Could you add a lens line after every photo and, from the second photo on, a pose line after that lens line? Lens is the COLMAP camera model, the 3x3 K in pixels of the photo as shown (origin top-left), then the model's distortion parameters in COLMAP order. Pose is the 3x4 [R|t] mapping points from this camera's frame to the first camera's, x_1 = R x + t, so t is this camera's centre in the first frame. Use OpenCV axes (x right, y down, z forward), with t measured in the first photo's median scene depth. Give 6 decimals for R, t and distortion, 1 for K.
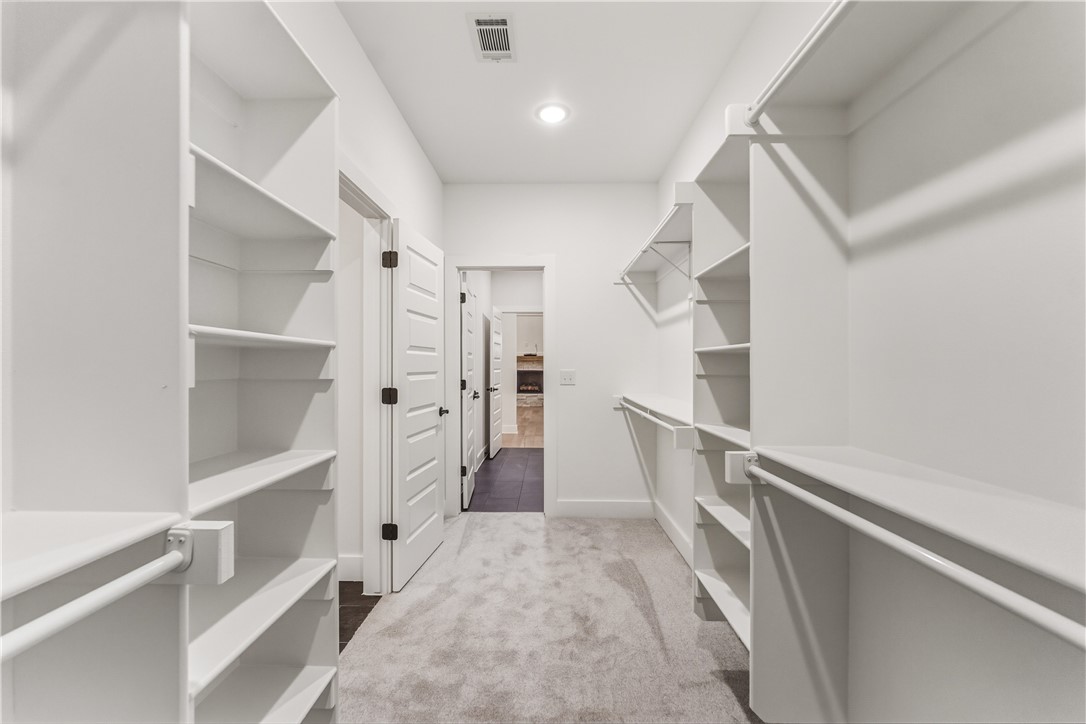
lens RADIAL K [[440.0, 0, 539.1], [0, 440.0, 370.6], [0, 0, 1]] dist [-0.000048, 0.000191]
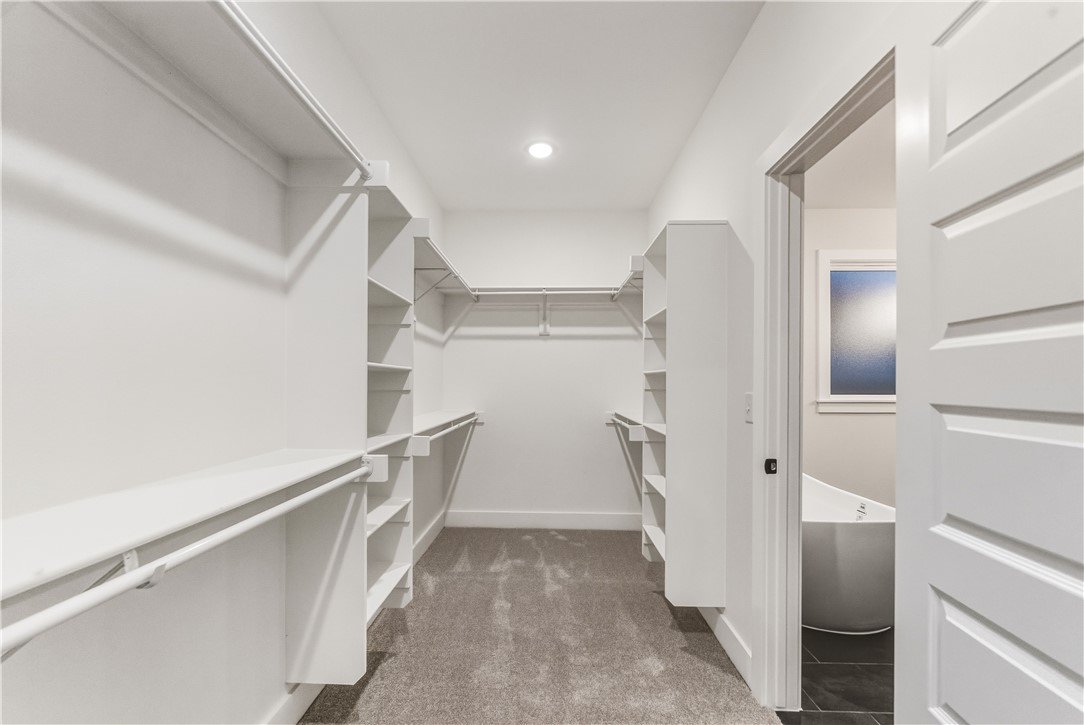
lens RADIAL K [[439.2, 0, 538.1], [0, 439.2, 371.0], [0, 0, 1]] dist [-0.000048, 0.000191]
pose [[0.999968, 0.004585, 0.006568, 0.002837], [-0.004328, 0.999249, -0.038510, 0.008215], [-0.006740, 0.038481, 0.999237, -0.472746]]
